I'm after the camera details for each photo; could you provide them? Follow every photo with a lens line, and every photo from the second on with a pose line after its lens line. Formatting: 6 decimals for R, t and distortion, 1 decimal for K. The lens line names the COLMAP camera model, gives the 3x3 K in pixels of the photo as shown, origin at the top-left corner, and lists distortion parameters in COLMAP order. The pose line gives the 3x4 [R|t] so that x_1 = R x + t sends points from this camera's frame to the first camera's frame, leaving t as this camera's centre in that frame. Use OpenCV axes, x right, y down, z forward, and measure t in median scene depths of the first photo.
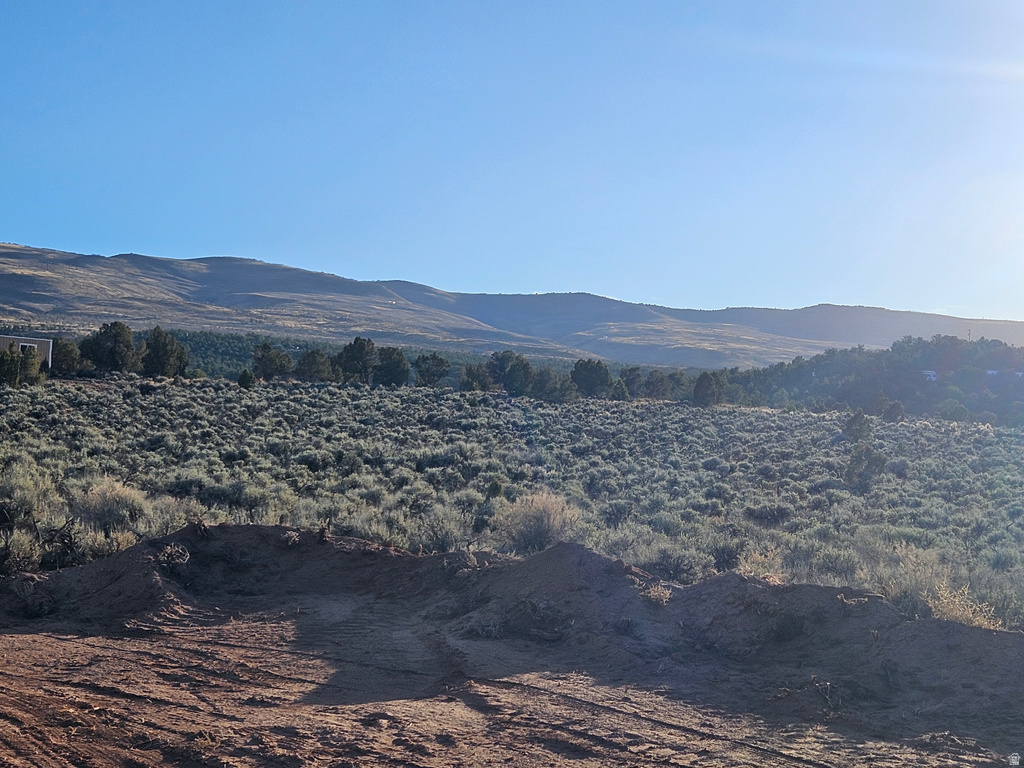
lens RADIAL K [[838.3, 0, 420.0], [0, 838.3, 384.2], [0, 0, 1]] dist [0.031101, -0.003810]
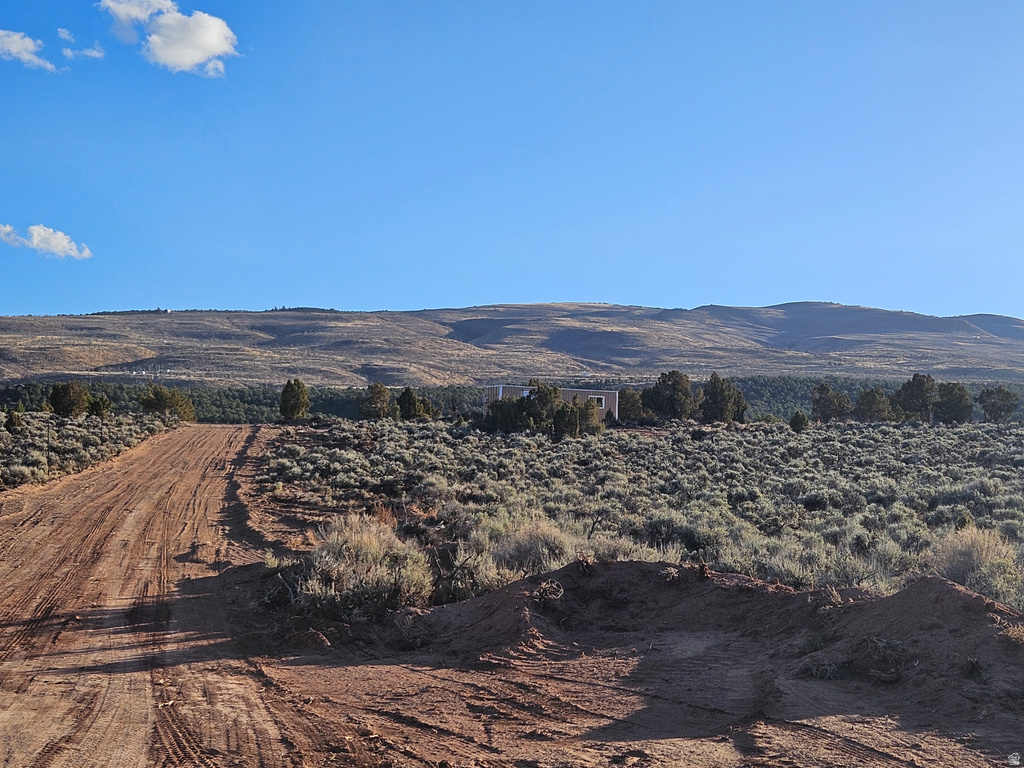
lens RADIAL K [[838.3, 0, 420.0], [0, 838.3, 384.2], [0, 0, 1]] dist [0.031101, -0.003810]
pose [[0.983412, -0.044284, -0.175895, -0.463245], [0.038647, 0.998628, -0.035347, -0.031578], [0.177219, 0.027963, 0.983774, -0.069689]]
